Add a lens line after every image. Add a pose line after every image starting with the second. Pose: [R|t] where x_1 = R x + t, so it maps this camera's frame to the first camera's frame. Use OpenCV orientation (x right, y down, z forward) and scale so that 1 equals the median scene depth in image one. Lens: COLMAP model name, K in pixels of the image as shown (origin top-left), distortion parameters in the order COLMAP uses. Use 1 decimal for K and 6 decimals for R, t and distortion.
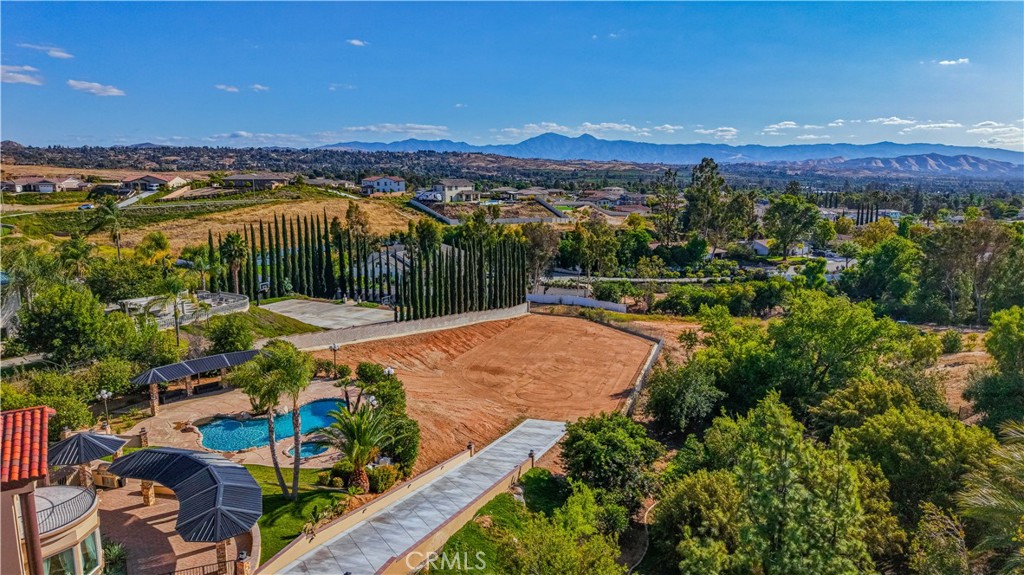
lens RADIAL K [[669.2, 0, 512.0], [0, 669.2, 287.5], [0, 0, 1]] dist [-0.008409, -0.003352]
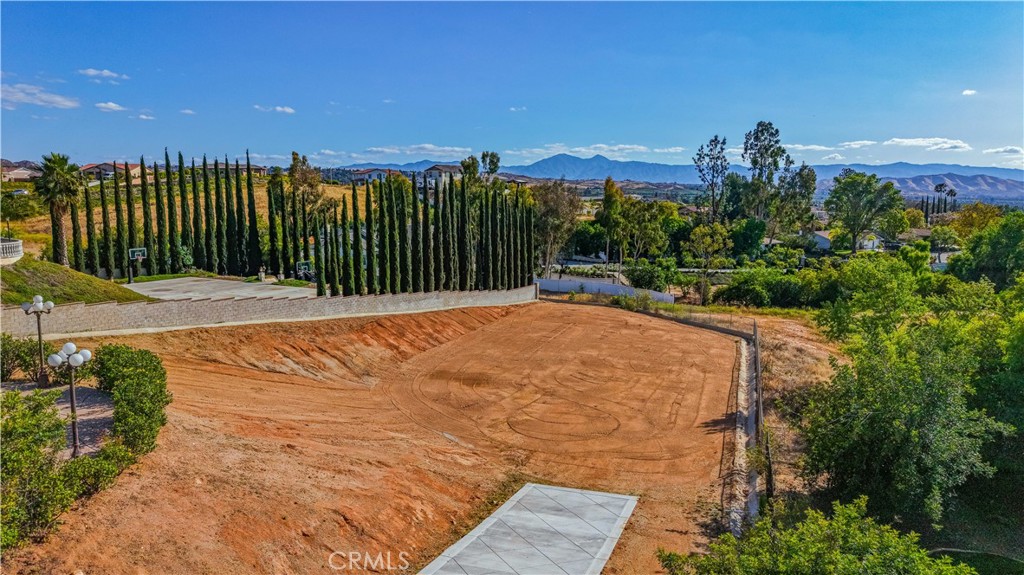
lens RADIAL K [[669.2, 0, 512.0], [0, 669.2, 287.5], [0, 0, 1]] dist [-0.008409, -0.003352]
pose [[0.999825, 0.002103, -0.018599, 0.013868], [-0.002675, 0.999522, -0.030797, 0.054183], [0.018525, 0.030841, 0.999353, 0.368548]]
